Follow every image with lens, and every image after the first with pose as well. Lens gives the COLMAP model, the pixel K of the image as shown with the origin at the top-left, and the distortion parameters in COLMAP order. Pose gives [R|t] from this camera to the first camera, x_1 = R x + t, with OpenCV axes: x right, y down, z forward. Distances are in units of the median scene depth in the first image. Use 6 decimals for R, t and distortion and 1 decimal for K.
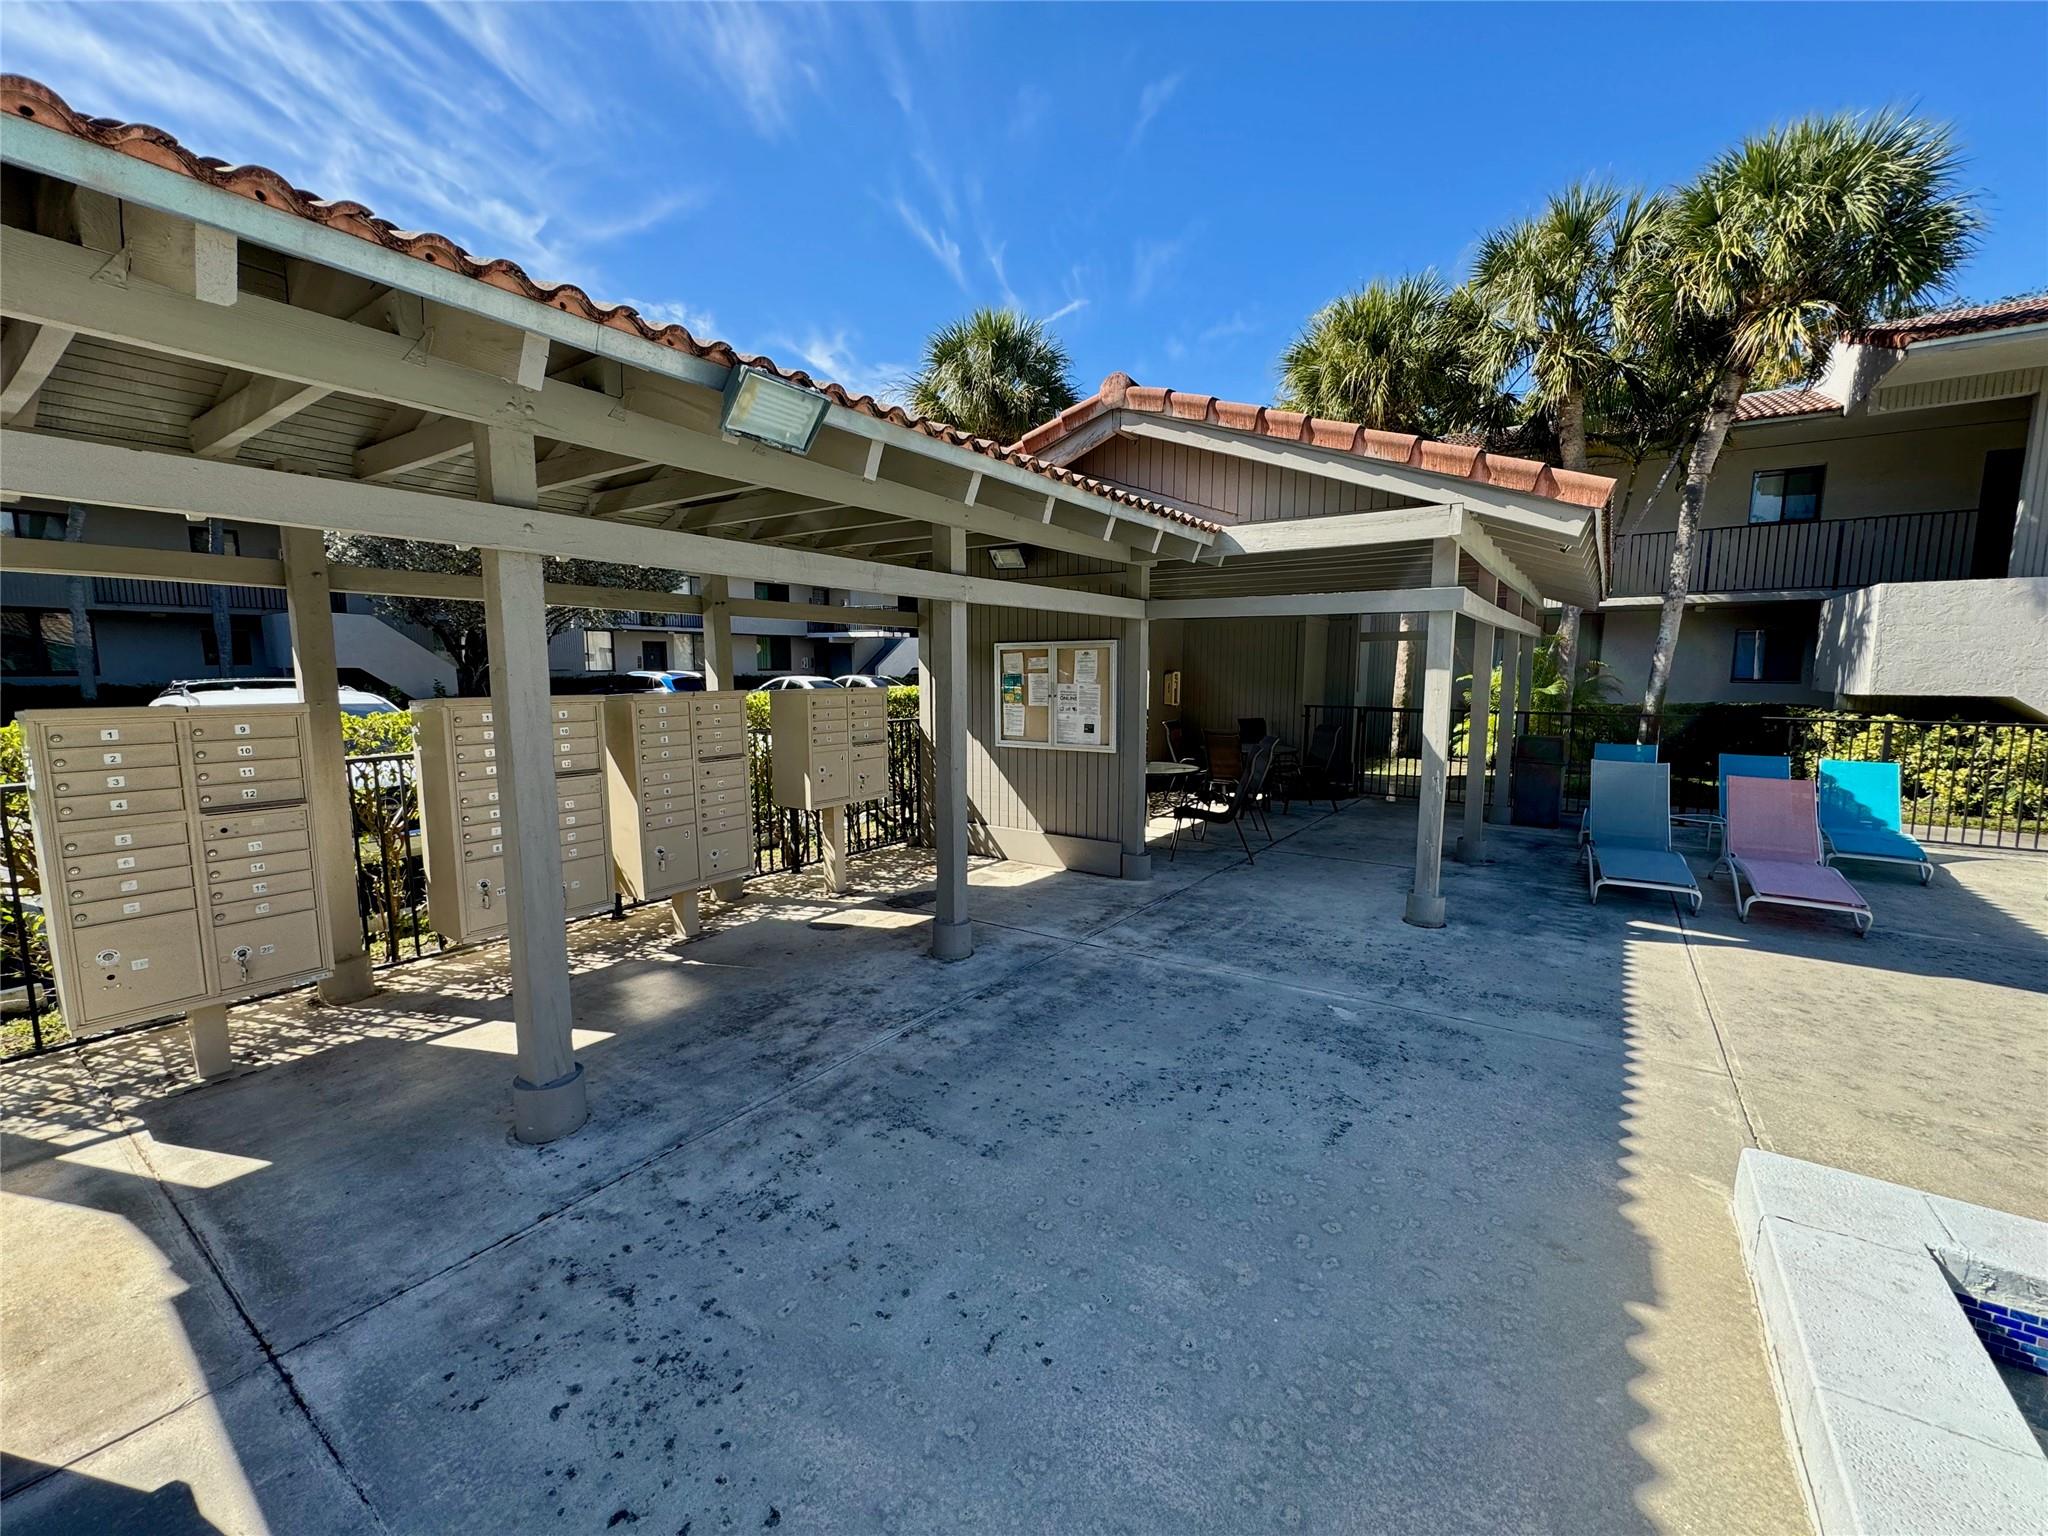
lens RADIAL K [[819.0, 0, 1025.2], [0, 819.0, 764.3], [0, 0, 1]] dist [-0.001993, 0.000105]
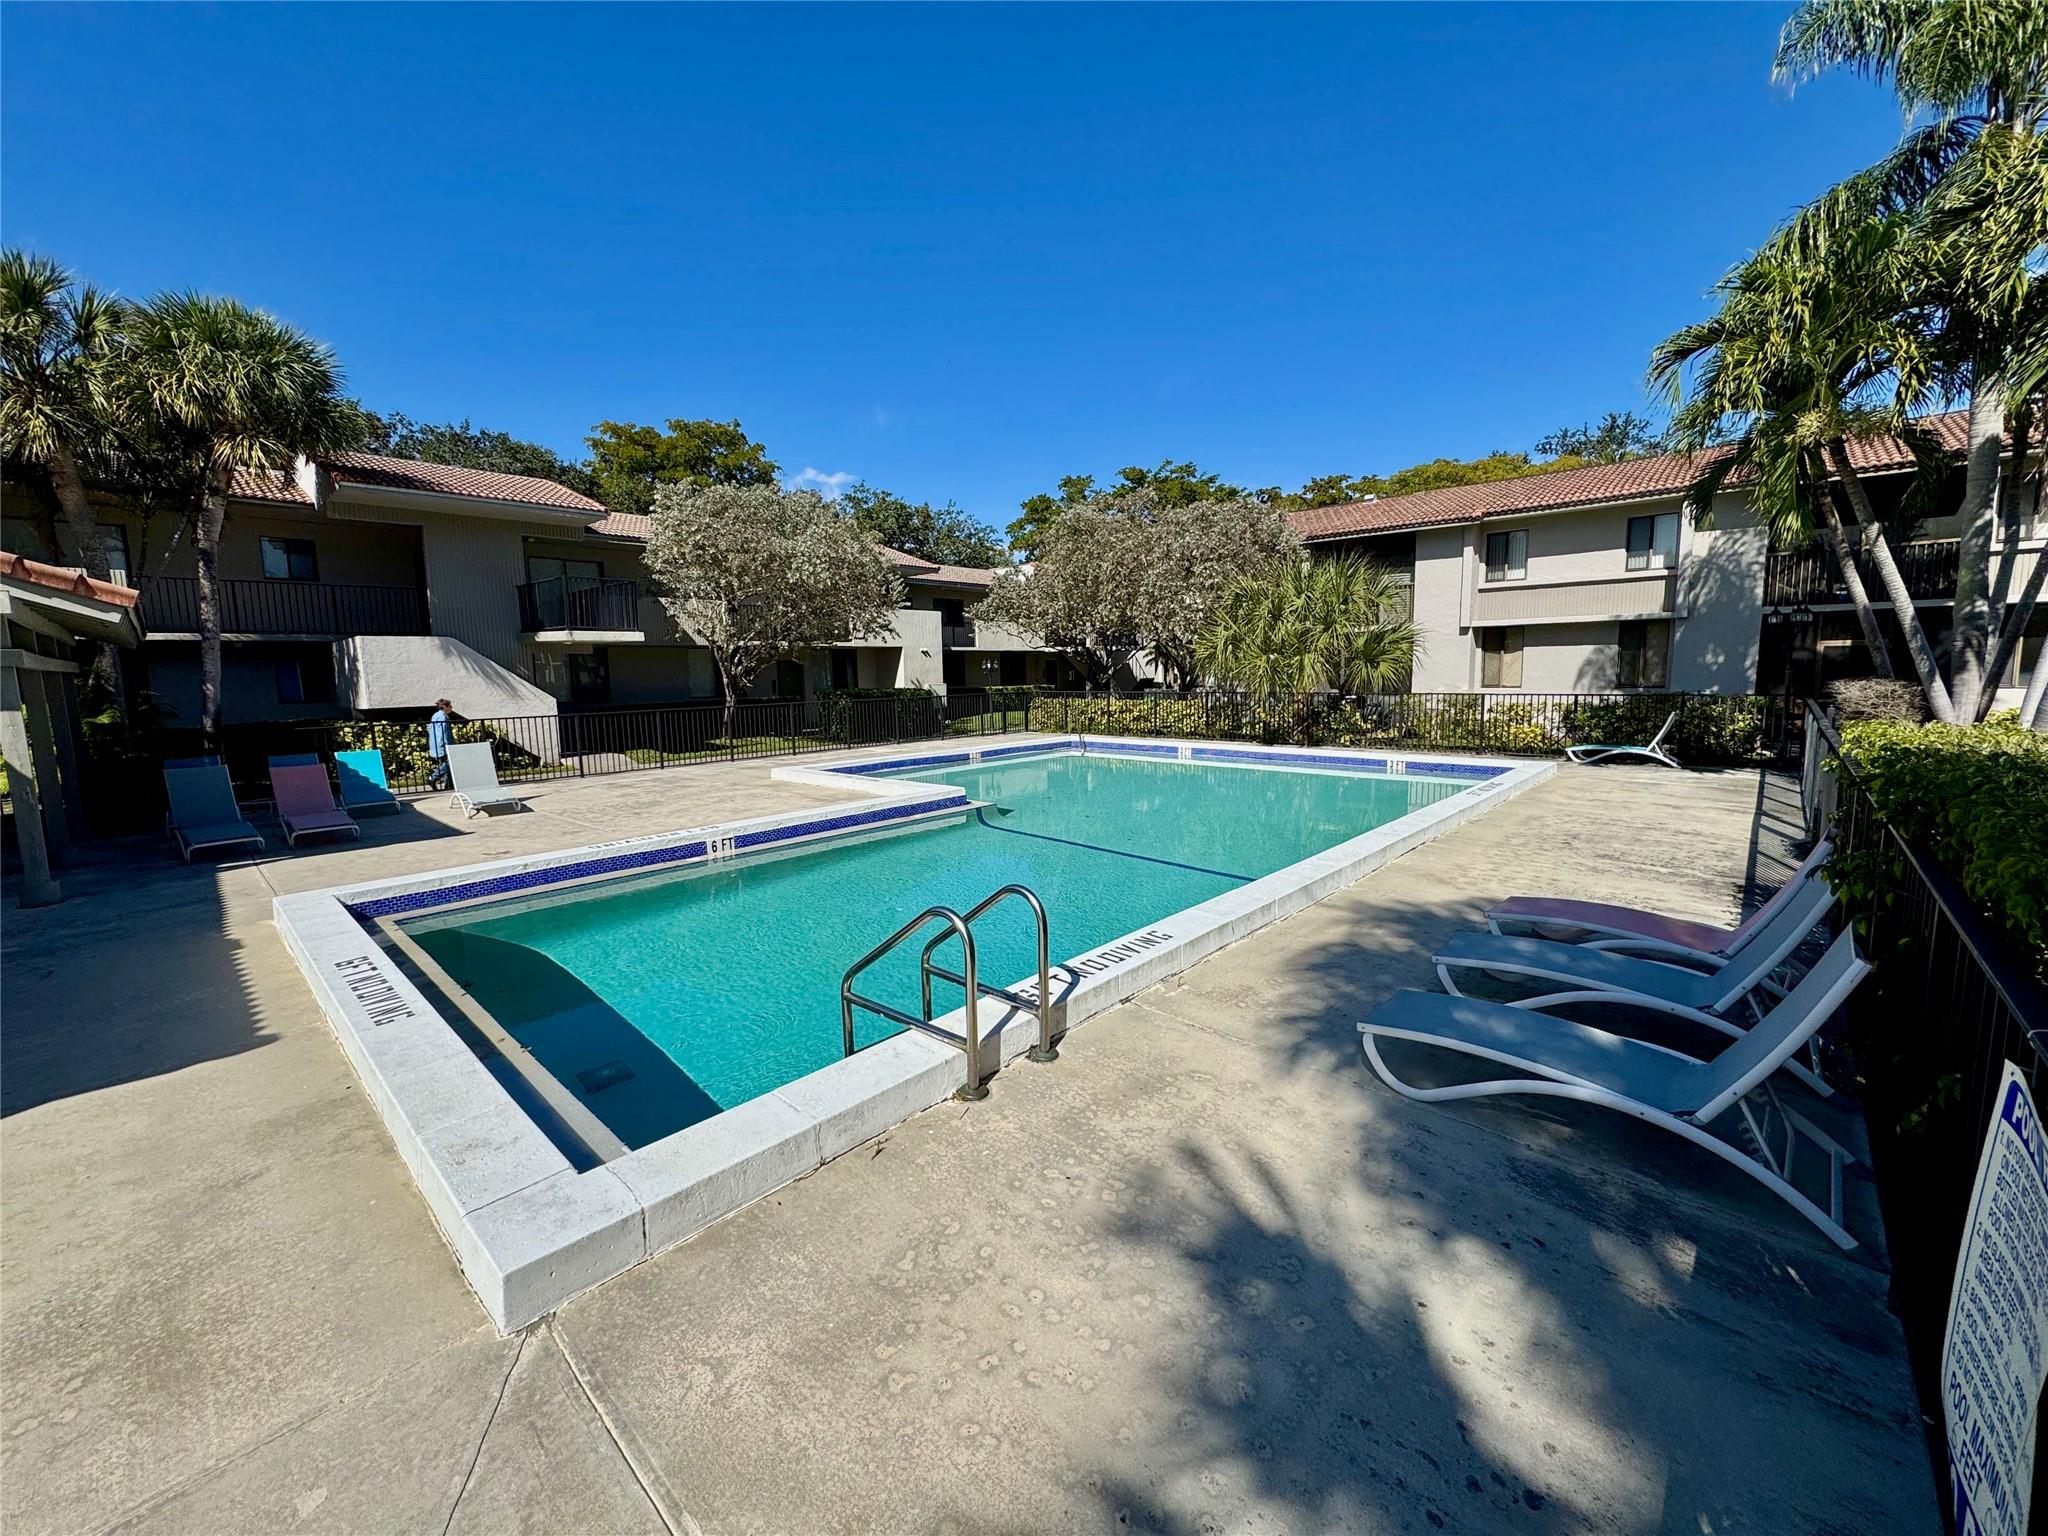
lens RADIAL K [[819.0, 0, 1025.2], [0, 819.0, 764.3], [0, 0, 1]] dist [-0.001993, 0.000105]
pose [[0.142064, -0.121206, 0.982409, -0.292025], [0.138896, 0.985097, 0.101452, 0.031545], [-0.980064, 0.122039, 0.156782, -0.412710]]
